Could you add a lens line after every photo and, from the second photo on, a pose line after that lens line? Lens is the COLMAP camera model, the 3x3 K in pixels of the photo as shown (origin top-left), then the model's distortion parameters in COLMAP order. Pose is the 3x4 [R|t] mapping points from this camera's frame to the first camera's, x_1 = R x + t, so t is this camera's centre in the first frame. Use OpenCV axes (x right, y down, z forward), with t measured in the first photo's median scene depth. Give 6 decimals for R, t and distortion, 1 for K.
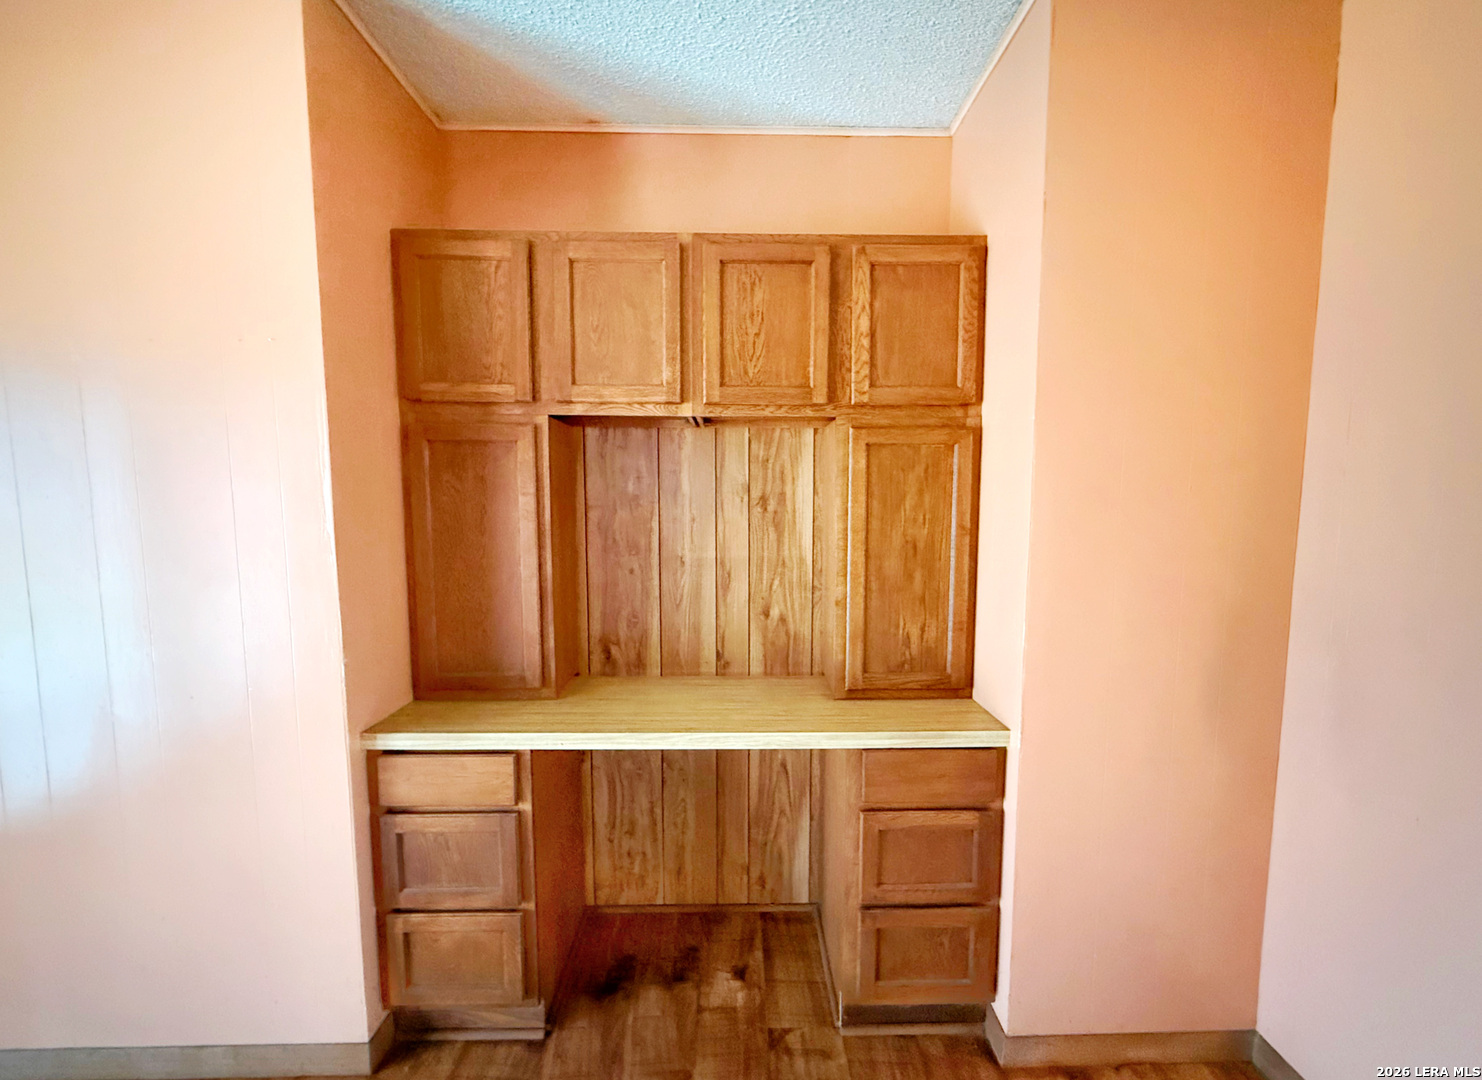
lens RADIAL K [[654.0, 0, 743.0], [0, 654.0, 550.5], [0, 0, 1]] dist [0.000371, 0.000018]
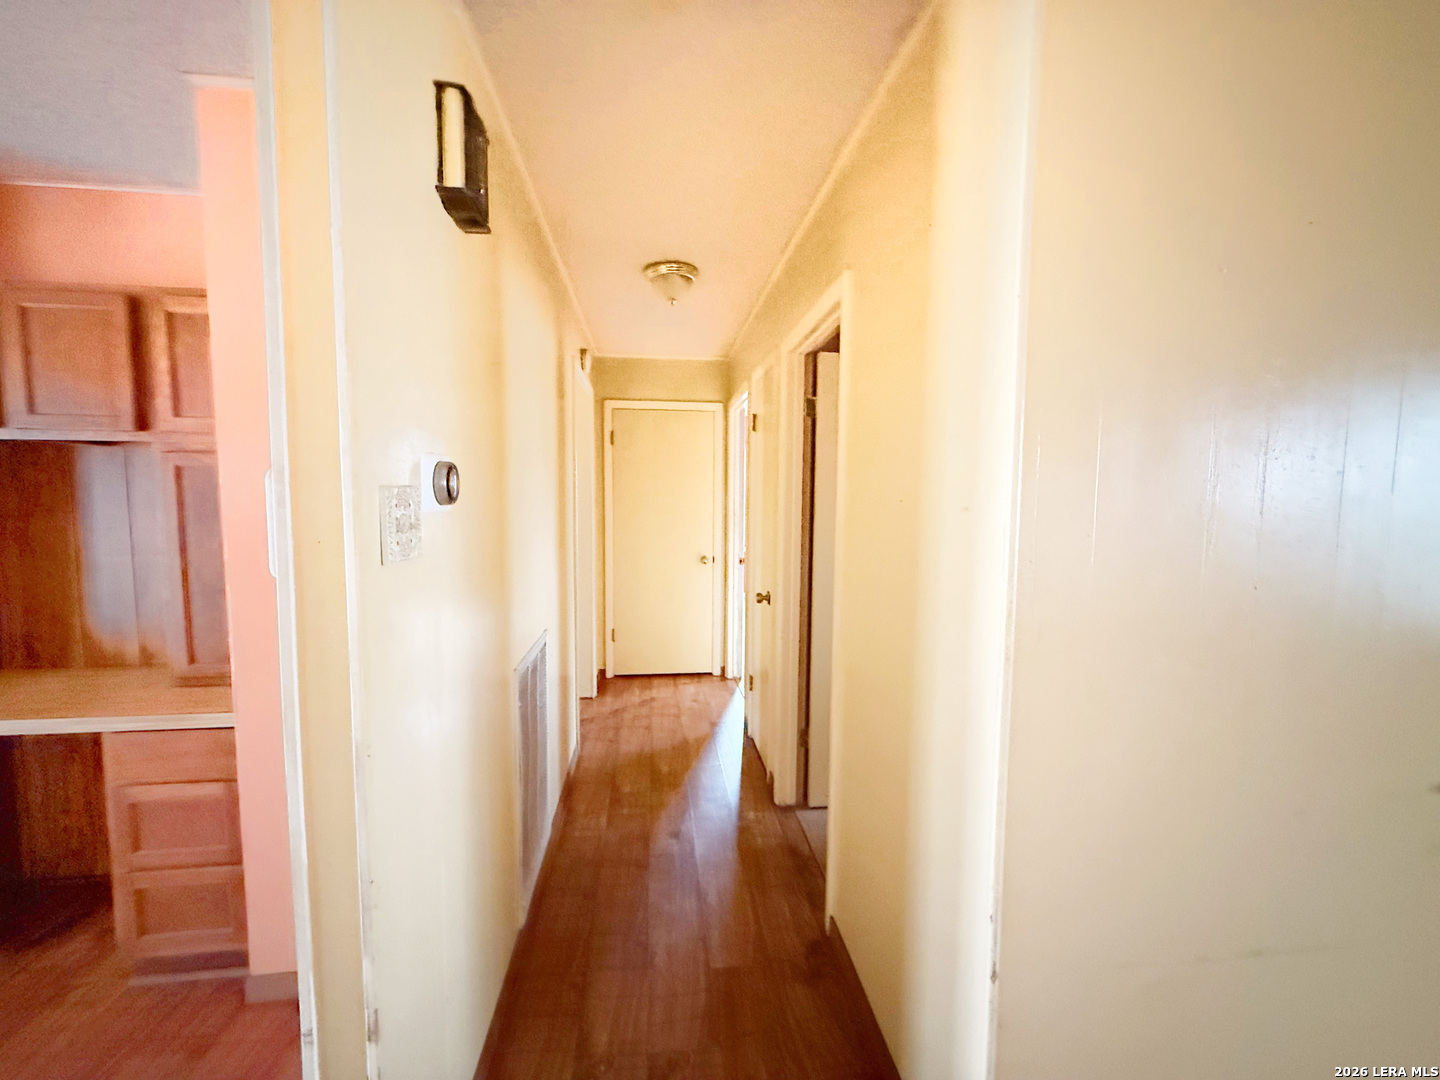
lens RADIAL K [[574.2, 0, 720.5], [0, 574.2, 526.6], [0, 0, 1]] dist [-0.000793, 0.000037]
pose [[0.995041, -0.001258, 0.099460, 1.077877], [0.003409, 0.999764, -0.021451, -0.030055], [-0.099410, 0.021684, 0.994810, -0.108442]]
